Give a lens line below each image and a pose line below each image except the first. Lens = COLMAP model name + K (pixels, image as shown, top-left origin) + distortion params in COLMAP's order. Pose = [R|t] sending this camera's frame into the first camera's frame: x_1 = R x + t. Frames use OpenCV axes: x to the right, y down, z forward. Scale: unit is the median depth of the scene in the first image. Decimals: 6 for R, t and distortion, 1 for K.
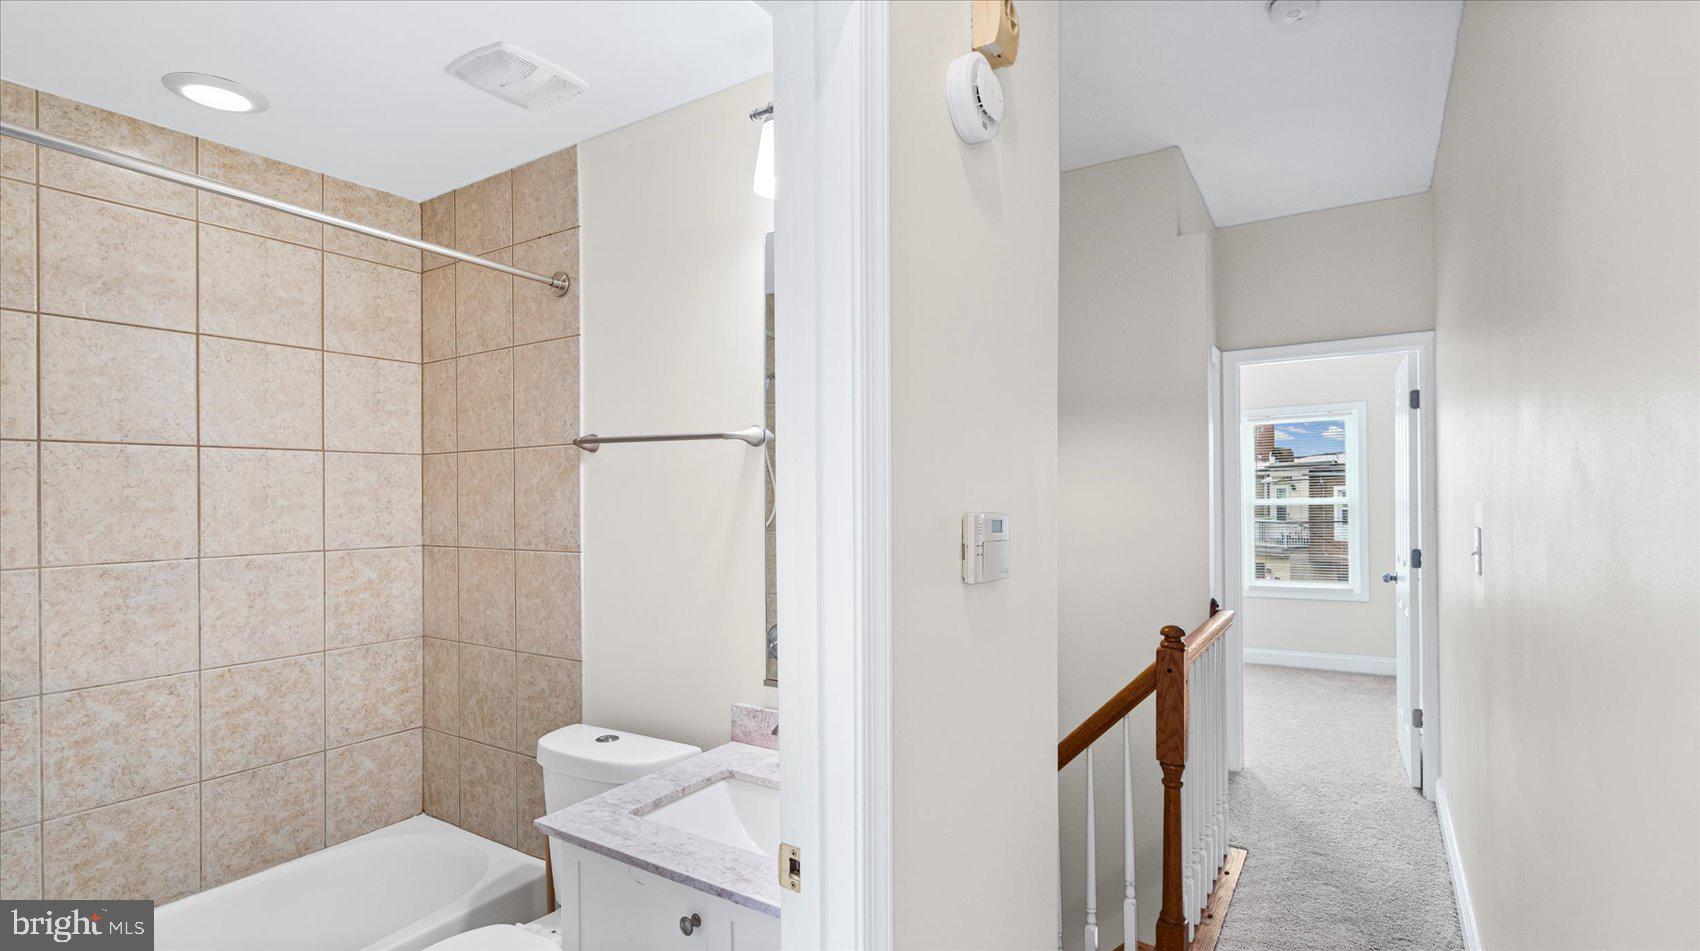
lens RADIAL K [[798.4, 0, 855.9], [0, 798.4, 489.4], [0, 0, 1]] dist [-0.000763, 0.000151]
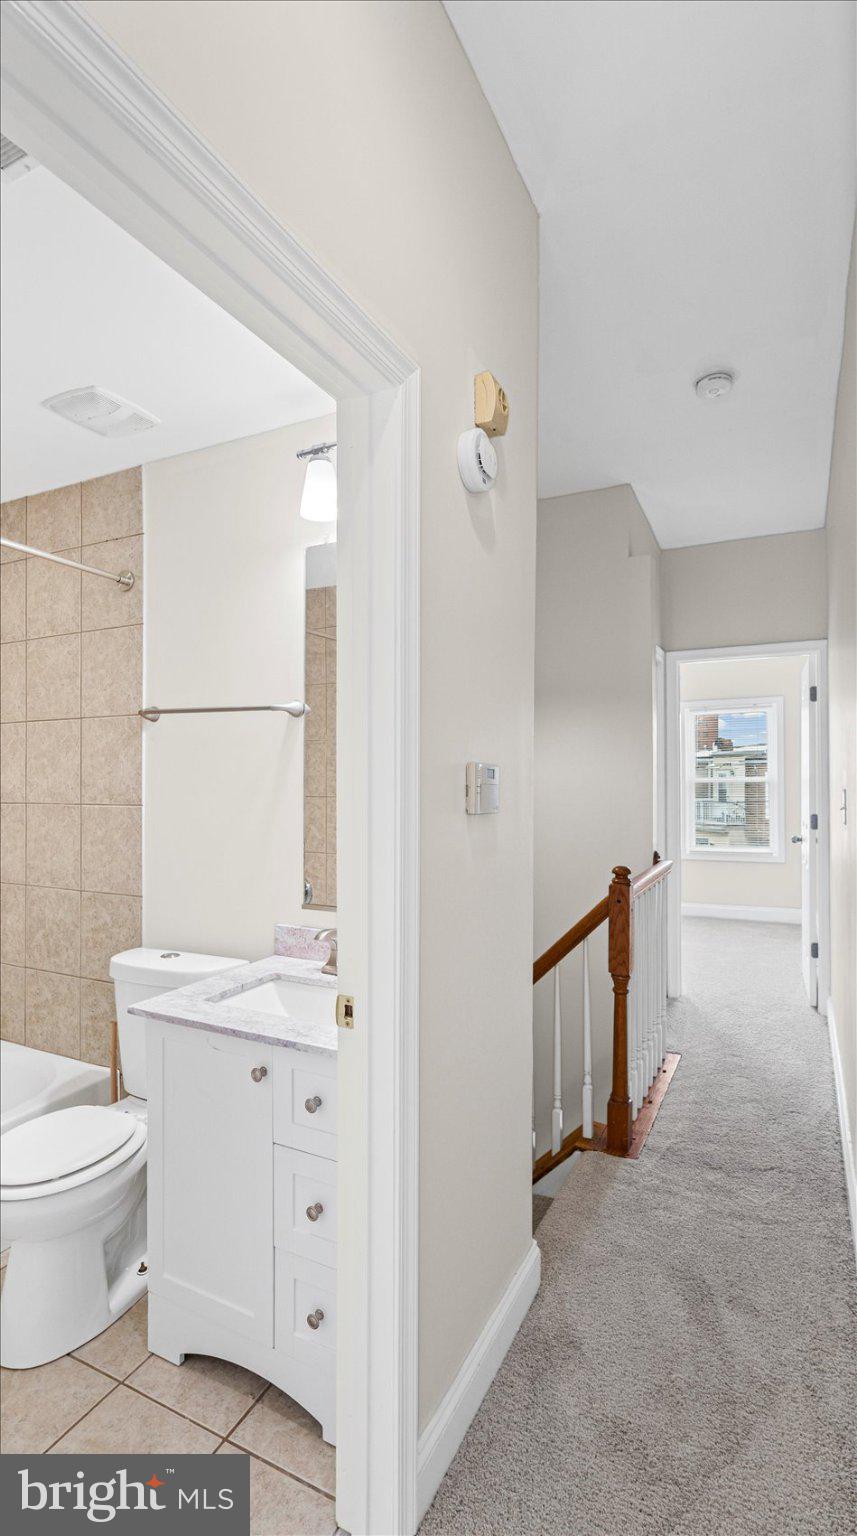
lens RADIAL K [[737.2, 0, 426.1], [0, 737.2, 764.8], [0, 0, 1]] dist [-0.011857, 0.000066]
pose [[0.994398, 0.008437, 0.105360, -0.035806], [-0.007336, 0.999914, -0.010835, 0.025044], [-0.105443, 0.010001, 0.994375, -0.129909]]
